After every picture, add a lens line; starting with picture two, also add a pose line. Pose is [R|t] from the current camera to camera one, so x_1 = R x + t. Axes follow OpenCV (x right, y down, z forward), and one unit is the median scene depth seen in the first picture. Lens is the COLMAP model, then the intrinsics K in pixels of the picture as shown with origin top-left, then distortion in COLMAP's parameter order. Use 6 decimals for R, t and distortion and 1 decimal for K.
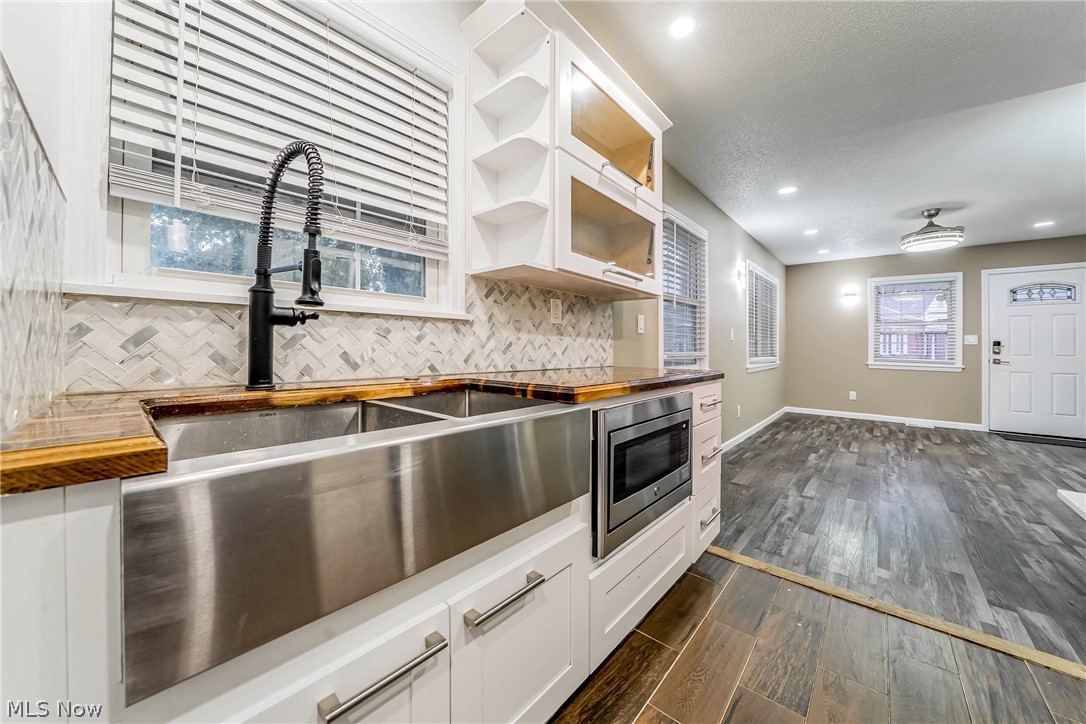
lens RADIAL K [[384.7, 0, 581.0], [0, 384.7, 347.5], [0, 0, 1]] dist [-0.011921, 0.000020]
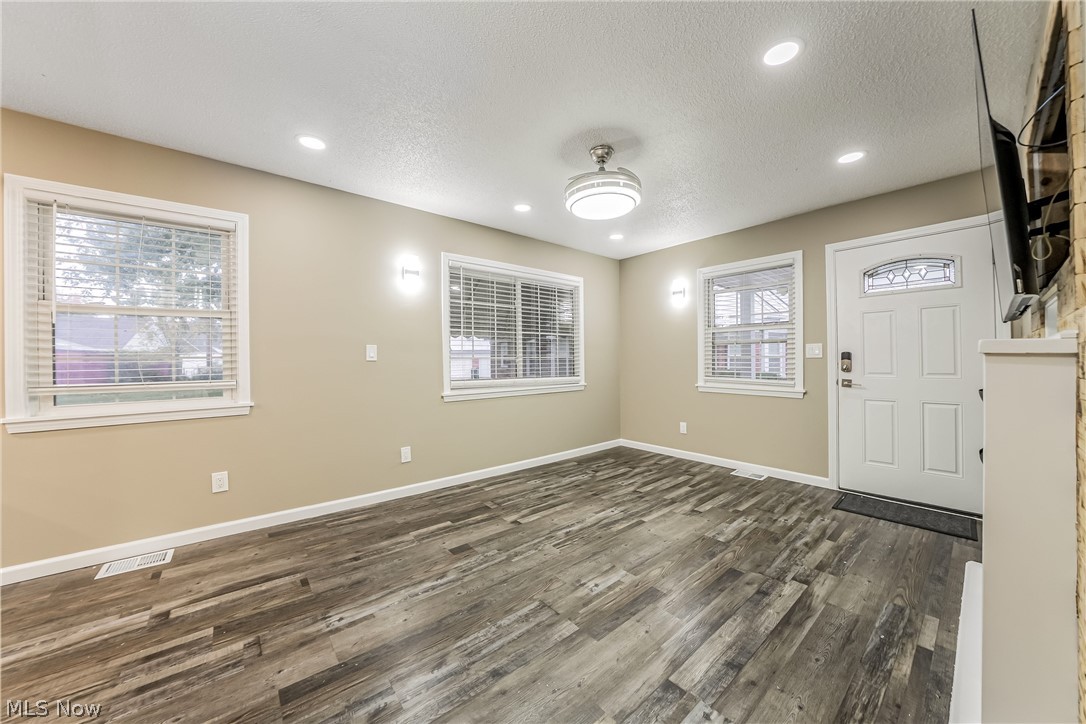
lens RADIAL K [[378.3, 0, 543.0], [0, 378.3, 362.0], [0, 0, 1]] dist [-0.020380, -0.000039]
pose [[0.983656, -0.016325, -0.179316, 0.529825], [0.016822, 0.999858, 0.001254, -0.006825], [0.179270, -0.004250, 0.983791, 0.209748]]
